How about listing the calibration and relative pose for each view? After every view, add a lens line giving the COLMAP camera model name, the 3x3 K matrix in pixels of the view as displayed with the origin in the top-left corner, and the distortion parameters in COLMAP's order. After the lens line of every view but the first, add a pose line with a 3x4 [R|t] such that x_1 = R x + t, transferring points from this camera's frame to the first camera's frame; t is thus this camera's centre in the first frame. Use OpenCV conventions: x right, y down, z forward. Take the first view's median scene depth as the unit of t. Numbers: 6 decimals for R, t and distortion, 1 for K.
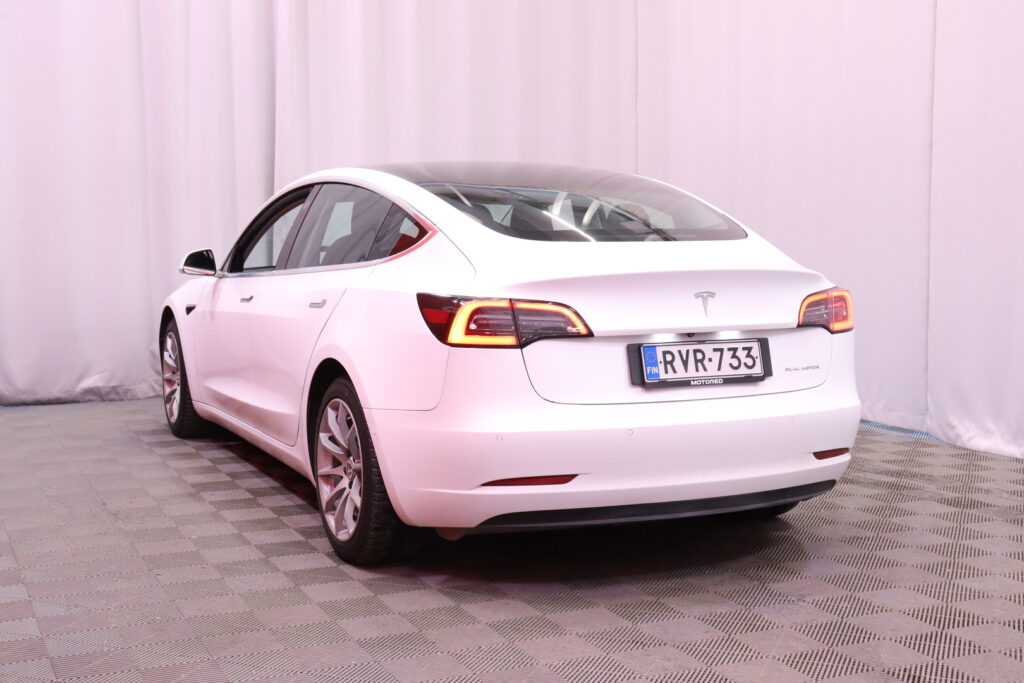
lens RADIAL K [[1383.2, 0, 510.3], [0, 1383.2, 335.6], [0, 0, 1]] dist [-0.100048, 0.000000]
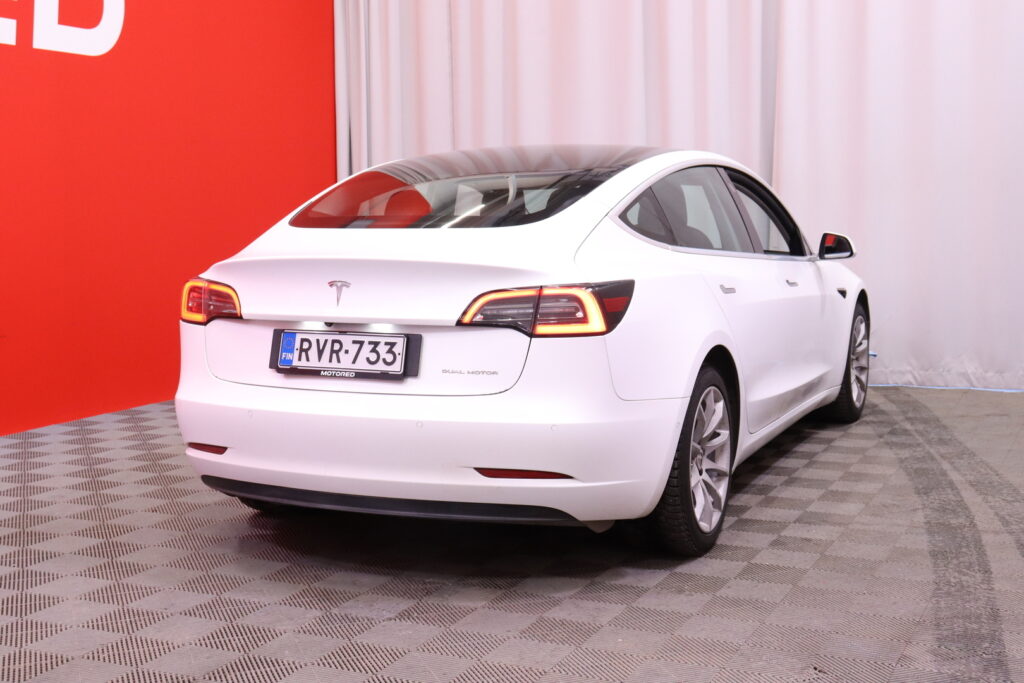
lens RADIAL K [[1383.2, 0, 514.5], [0, 1383.2, 342.1], [0, 0, 1]] dist [-0.100048, 0.000000]
pose [[0.660092, 0.073224, -0.747607, 0.947165], [-0.059394, 0.997209, 0.045230, -0.039948], [0.748833, 0.014548, 0.662599, 0.450205]]
